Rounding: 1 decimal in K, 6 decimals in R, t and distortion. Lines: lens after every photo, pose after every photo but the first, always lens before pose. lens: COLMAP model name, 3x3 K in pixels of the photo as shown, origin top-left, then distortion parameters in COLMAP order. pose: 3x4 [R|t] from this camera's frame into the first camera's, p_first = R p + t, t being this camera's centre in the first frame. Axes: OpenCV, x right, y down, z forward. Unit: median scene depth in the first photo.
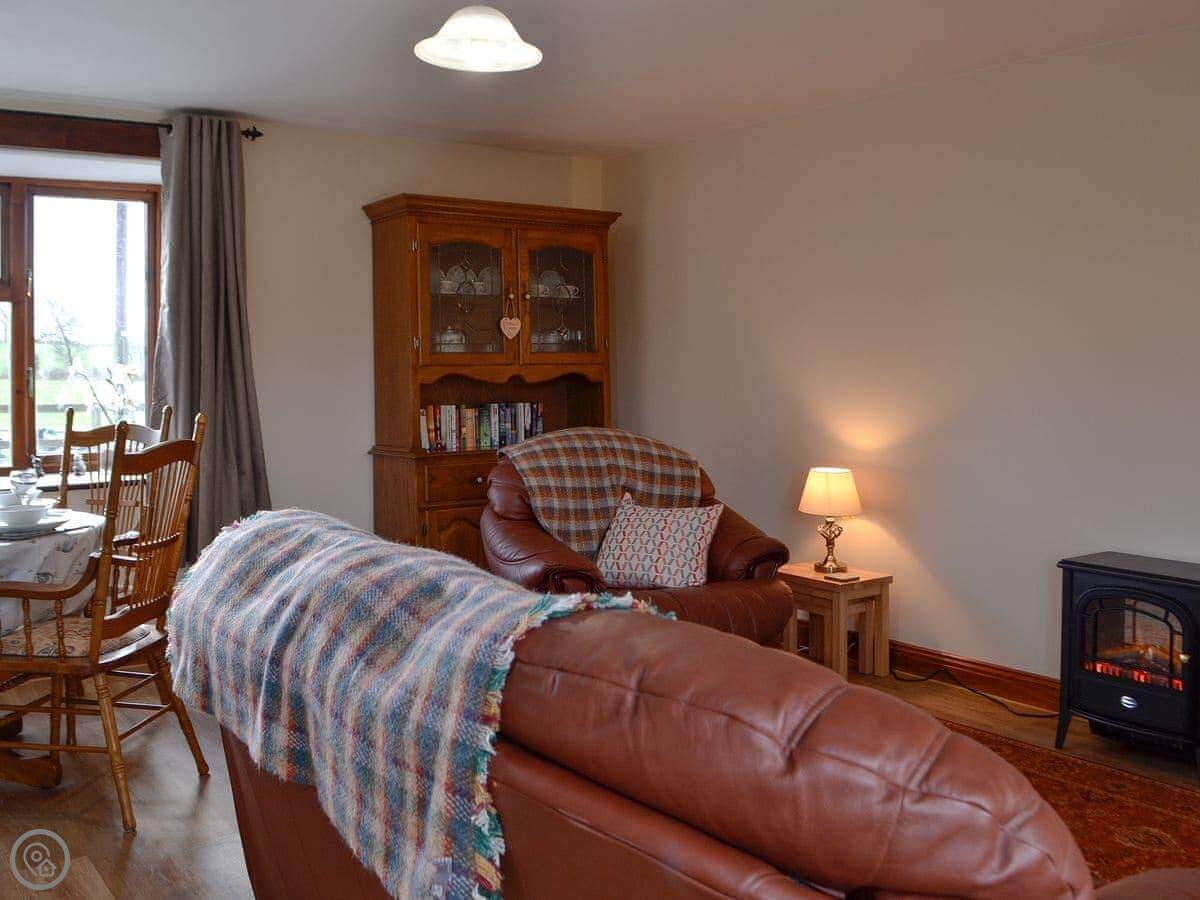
lens RADIAL K [[1132.8, 0, 545.3], [0, 1132.8, 452.0], [0, 0, 1]] dist [-0.123105, 0.027558]
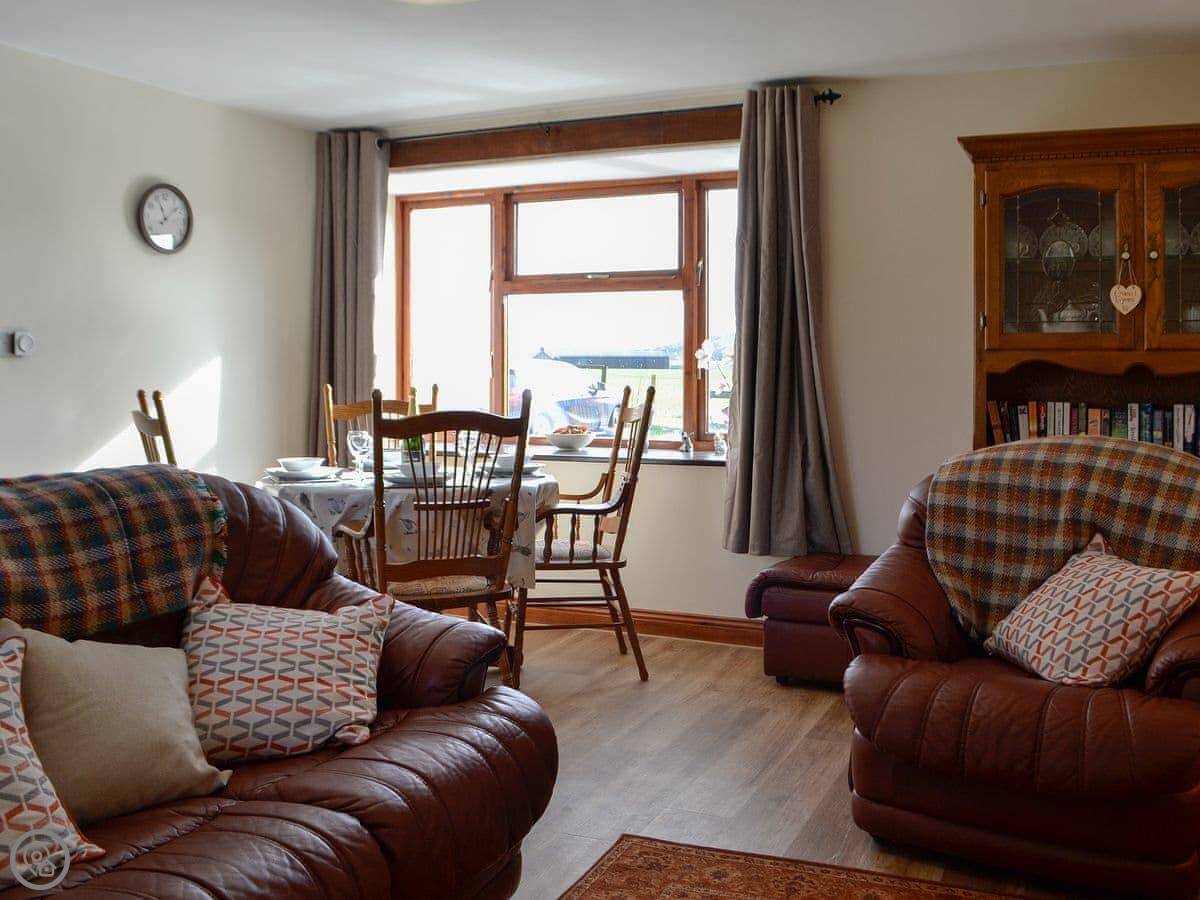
lens RADIAL K [[1132.8, 0, 545.3], [0, 1132.8, 452.0], [0, 0, 1]] dist [-0.123105, 0.027558]
pose [[0.482062, 0.071877, -0.873184, 0.431290], [-0.070713, 0.996570, 0.042995, -0.015997], [0.873279, 0.041019, 0.485491, 0.349535]]
